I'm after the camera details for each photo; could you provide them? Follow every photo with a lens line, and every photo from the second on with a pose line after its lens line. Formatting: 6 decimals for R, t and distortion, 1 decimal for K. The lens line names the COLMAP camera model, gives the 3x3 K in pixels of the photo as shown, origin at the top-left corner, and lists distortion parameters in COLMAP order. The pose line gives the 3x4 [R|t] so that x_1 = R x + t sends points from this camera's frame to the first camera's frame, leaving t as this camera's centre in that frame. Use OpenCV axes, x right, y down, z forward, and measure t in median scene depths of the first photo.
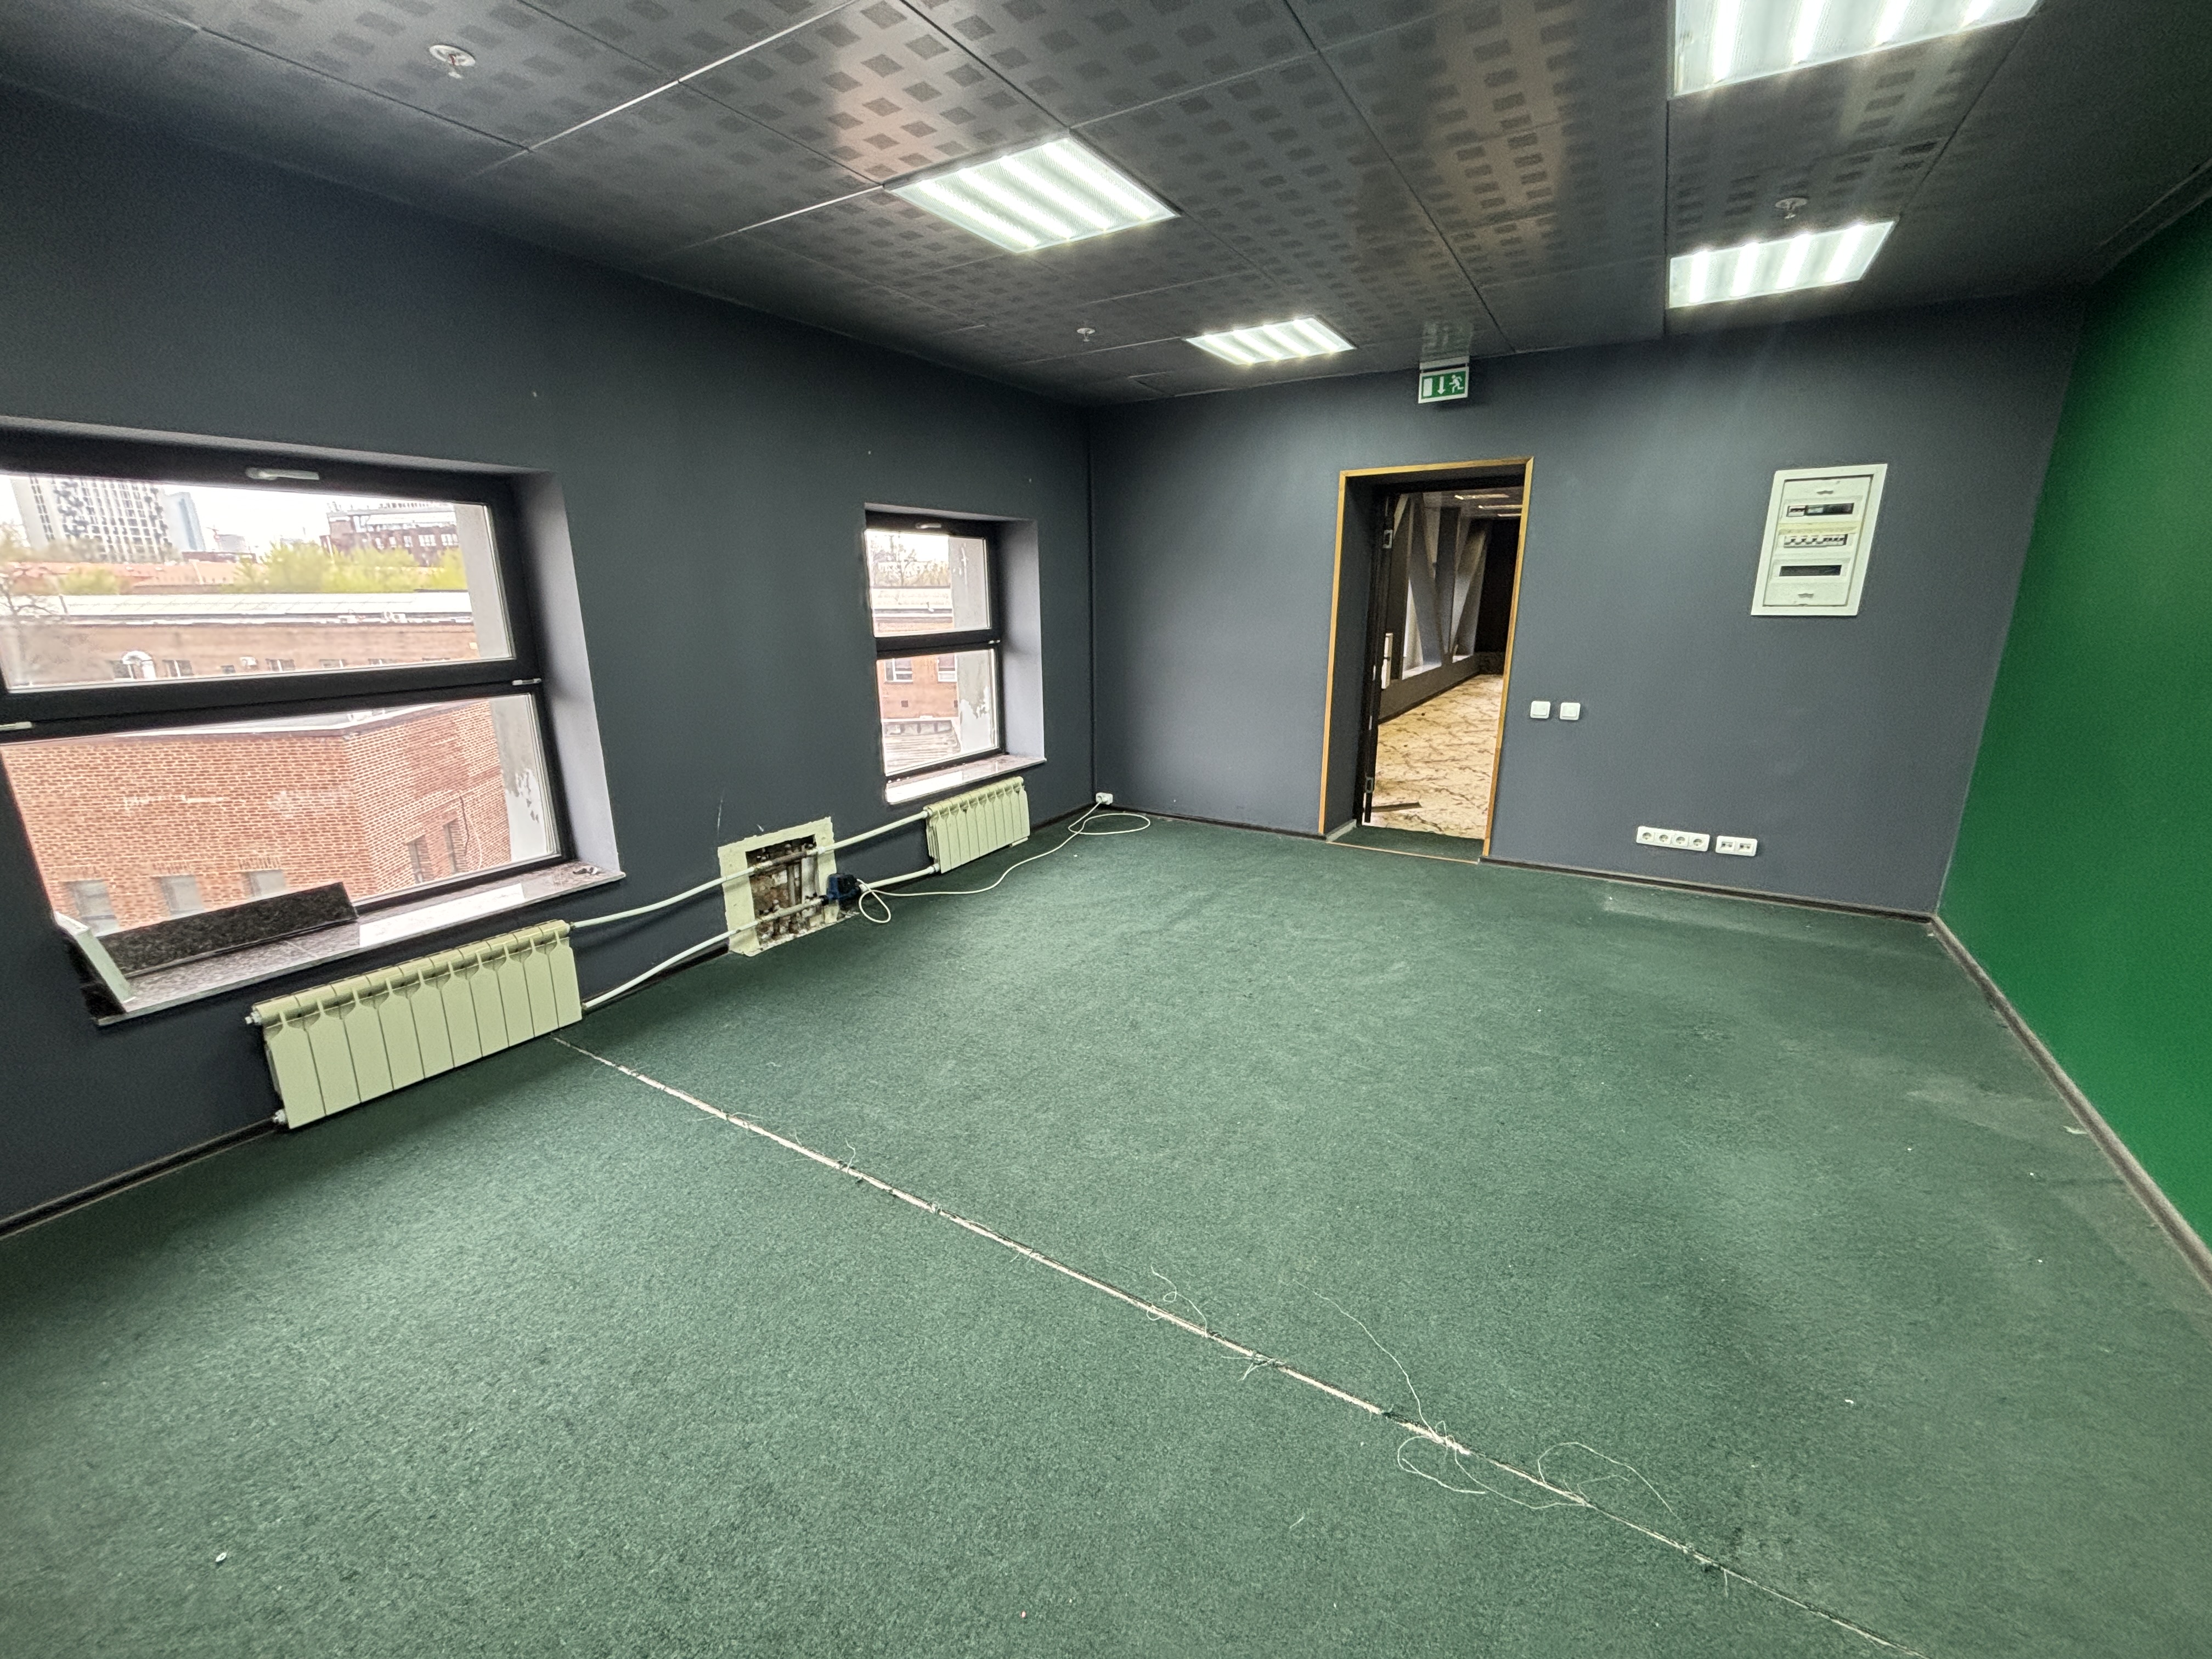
lens RADIAL K [[881.7, 0, 1109.2], [0, 881.7, 817.2], [0, 0, 1]] dist [-0.038036, 0.013740]
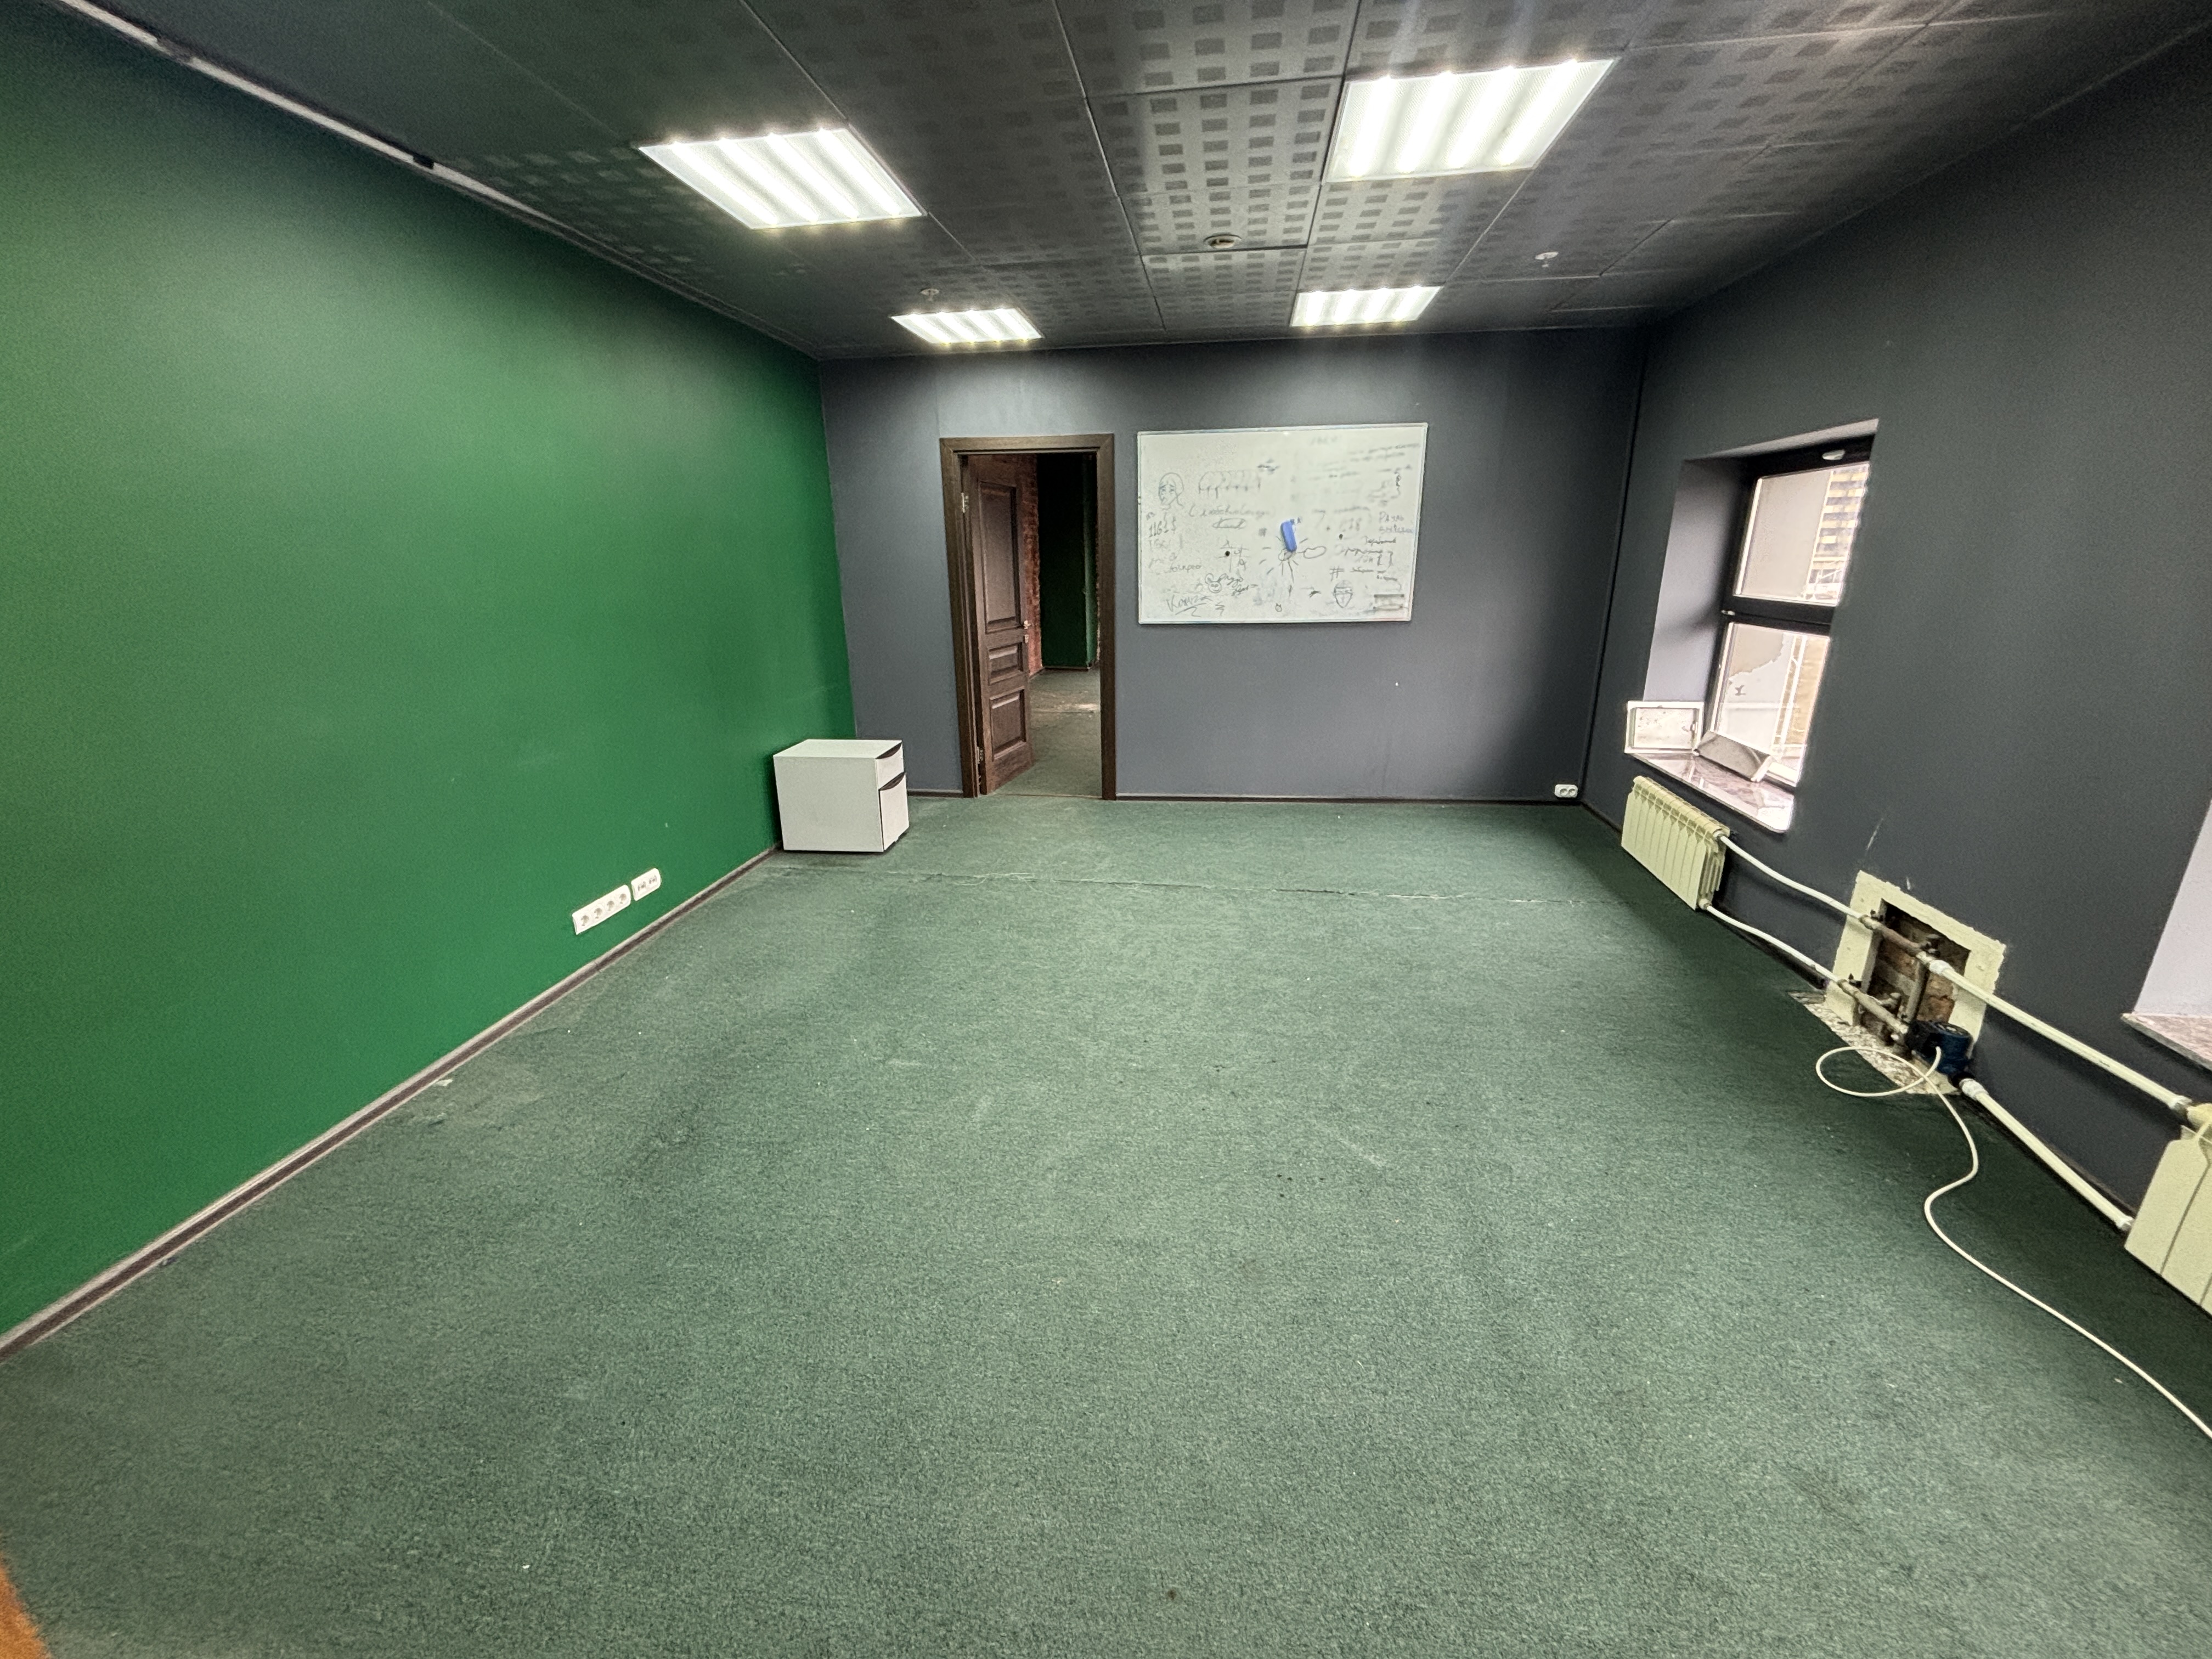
lens RADIAL K [[881.7, 0, 1109.2], [0, 881.7, 817.2], [0, 0, 1]] dist [-0.038036, 0.013740]
pose [[-0.921791, 0.125660, -0.366757, 0.456871], [-0.081247, 0.862392, 0.499679, -0.337387], [0.379078, 0.490398, -0.784736, 1.308093]]
